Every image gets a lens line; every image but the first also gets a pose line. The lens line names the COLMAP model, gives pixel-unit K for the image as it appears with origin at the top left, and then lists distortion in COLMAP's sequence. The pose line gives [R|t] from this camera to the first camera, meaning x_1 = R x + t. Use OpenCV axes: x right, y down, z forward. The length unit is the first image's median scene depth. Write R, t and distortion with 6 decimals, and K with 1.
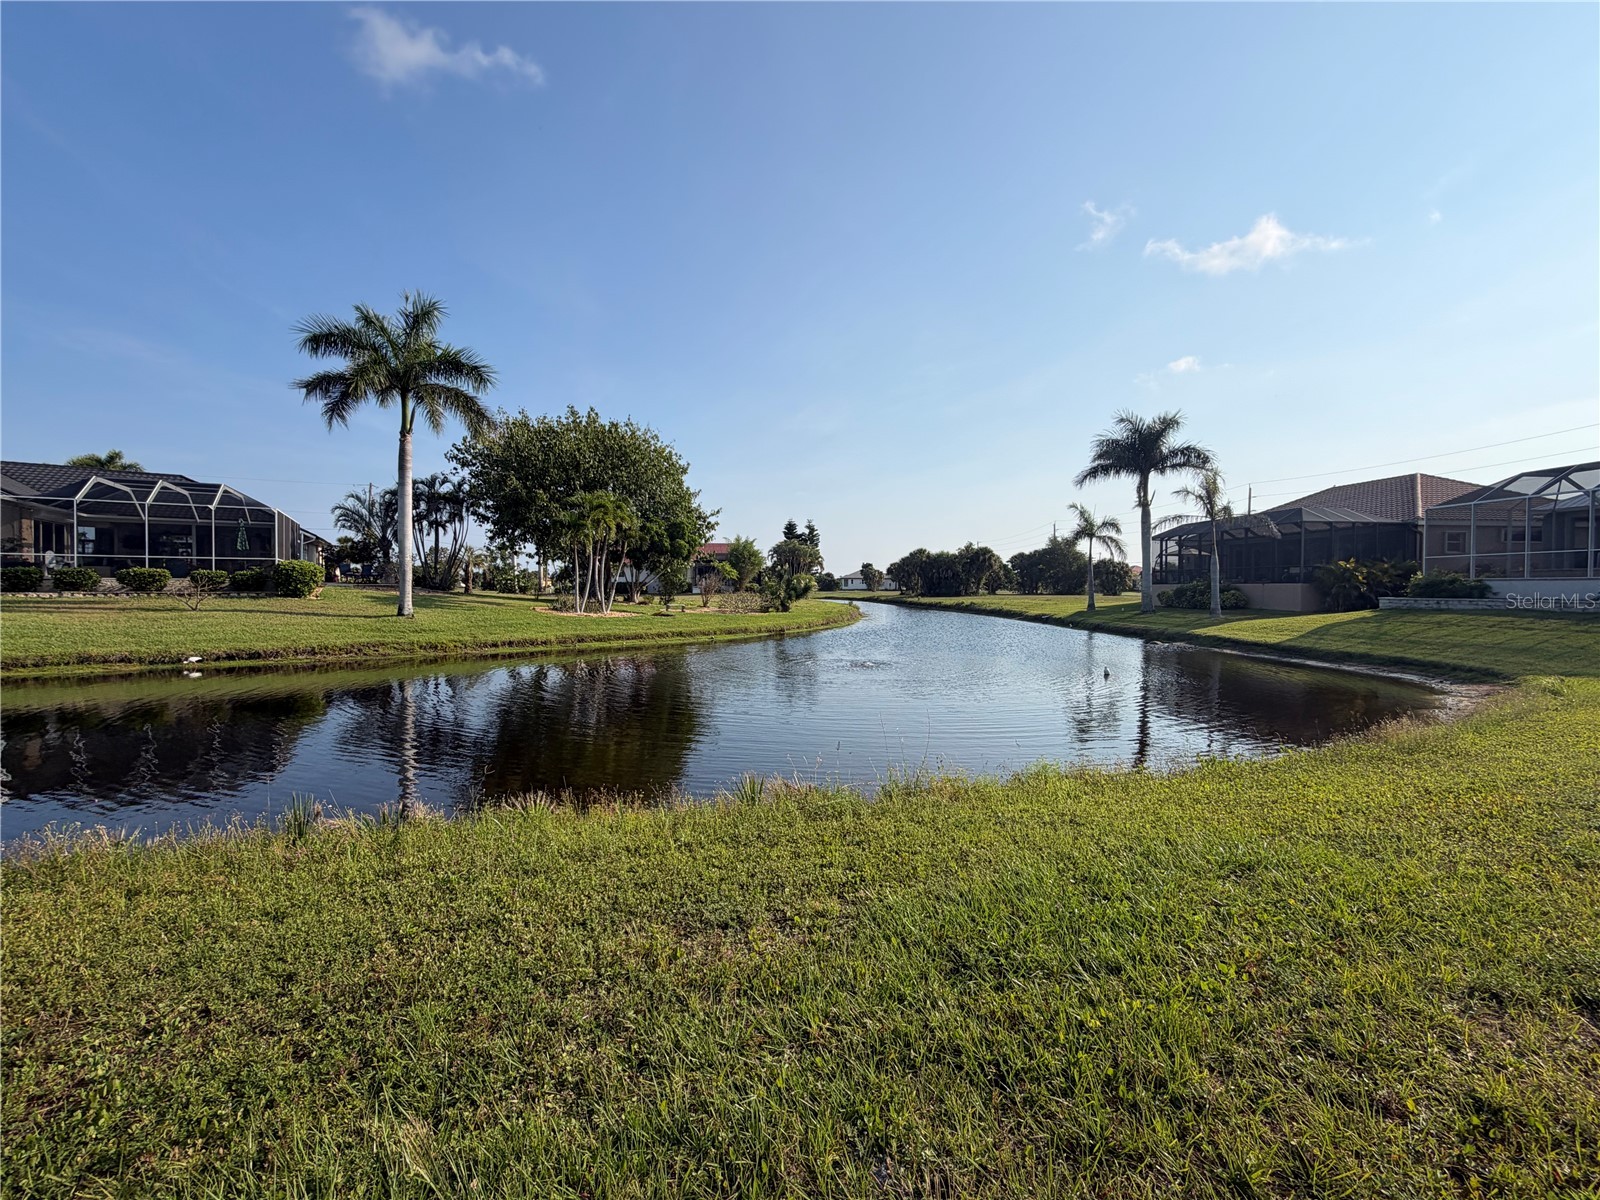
lens RADIAL K [[722.7, 0, 790.9], [0, 722.7, 600.5], [0, 0, 1]] dist [0.022334, -0.000422]
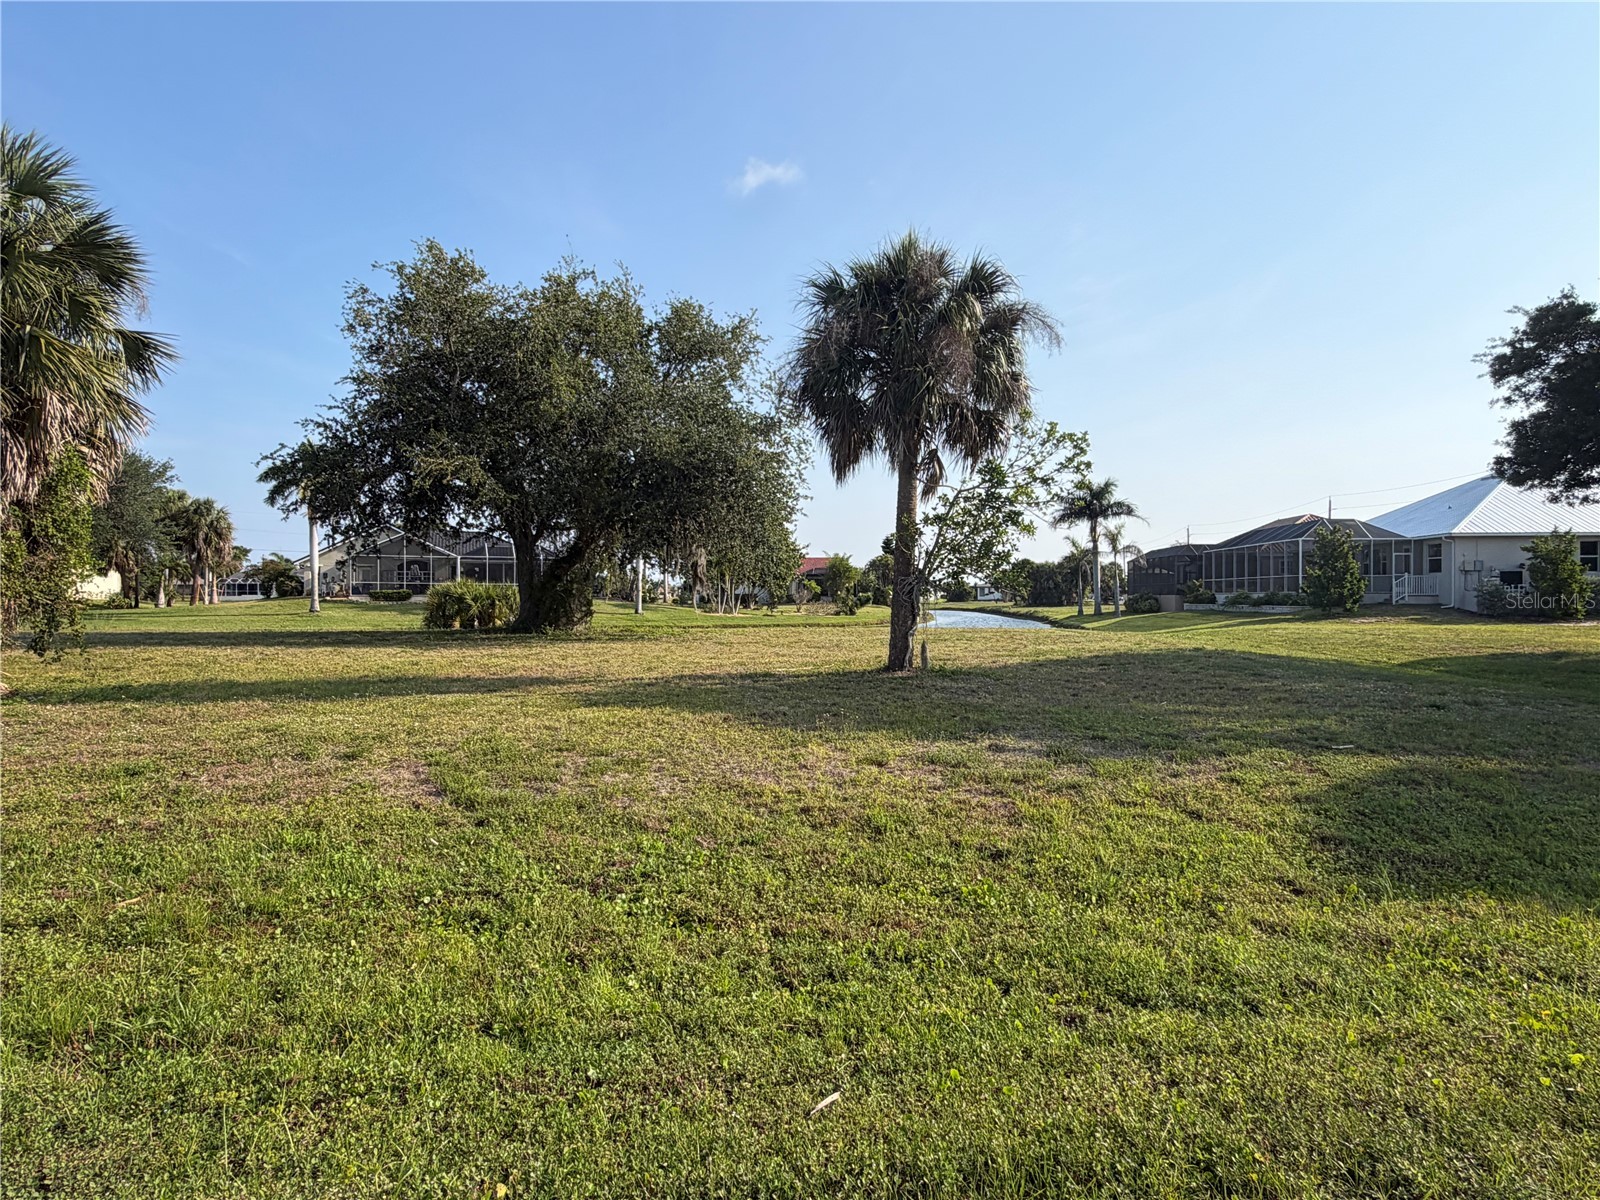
lens RADIAL K [[942.1, 0, 801.7], [0, 942.1, 605.9], [0, 0, 1]] dist [-0.007432, -0.000665]
pose [[0.988755, -0.002599, -0.149521, 0.174876], [0.001291, 0.999960, -0.008843, 0.013338], [0.149538, 0.008551, 0.988719, -0.884035]]
